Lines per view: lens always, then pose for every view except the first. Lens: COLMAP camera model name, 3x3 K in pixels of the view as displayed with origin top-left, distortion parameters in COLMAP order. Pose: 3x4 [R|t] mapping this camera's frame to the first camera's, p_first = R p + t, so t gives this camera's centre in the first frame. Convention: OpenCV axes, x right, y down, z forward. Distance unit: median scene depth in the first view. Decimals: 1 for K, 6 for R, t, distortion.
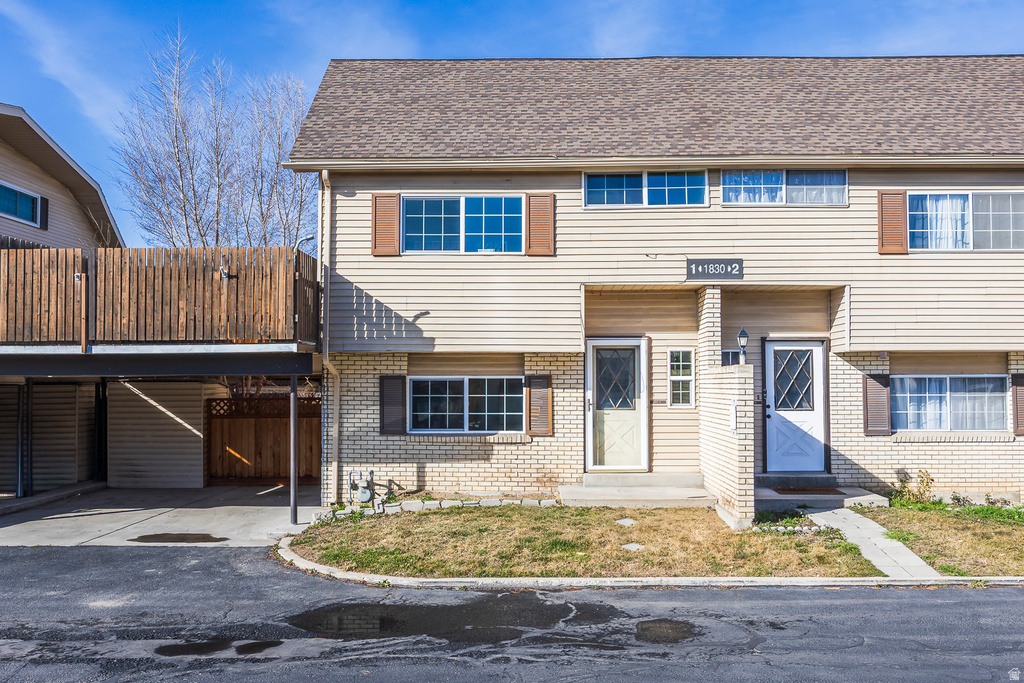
lens RADIAL K [[938.6, 0, 512.6], [0, 938.6, 345.2], [0, 0, 1]] dist [-0.012966, -0.006314]
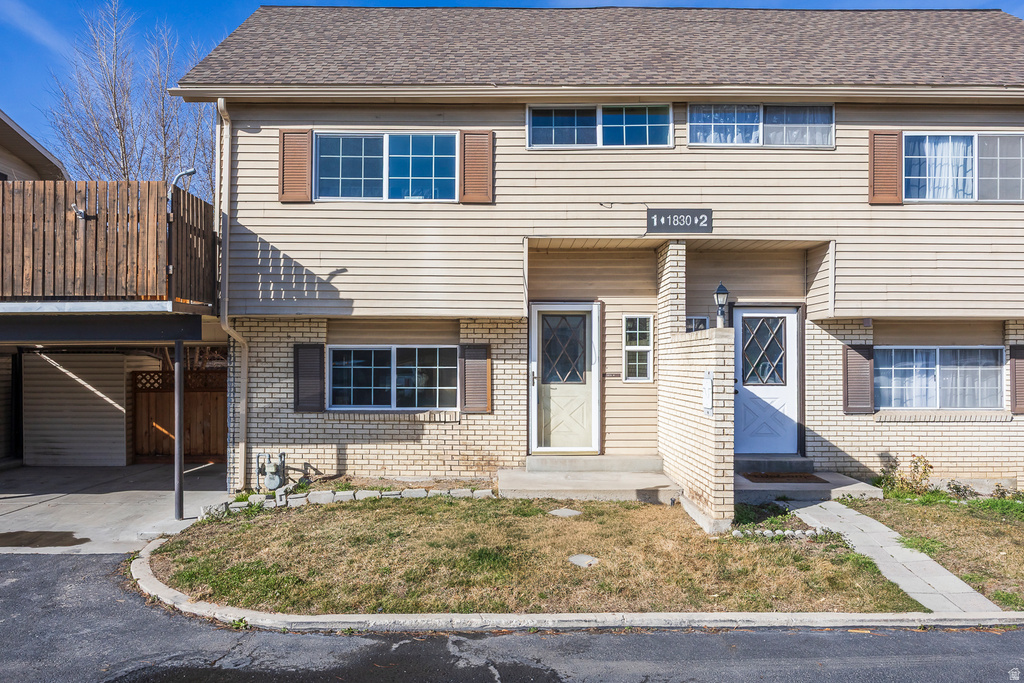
lens RADIAL K [[718.2, 0, 510.3], [0, 718.2, 358.2], [0, 0, 1]] dist [-0.003504, 0.000492]
pose [[0.999488, 0.003965, 0.031764, 0.039686], [-0.004965, 0.999493, 0.031455, 0.024394], [-0.031624, -0.031597, 0.999000, 0.339138]]
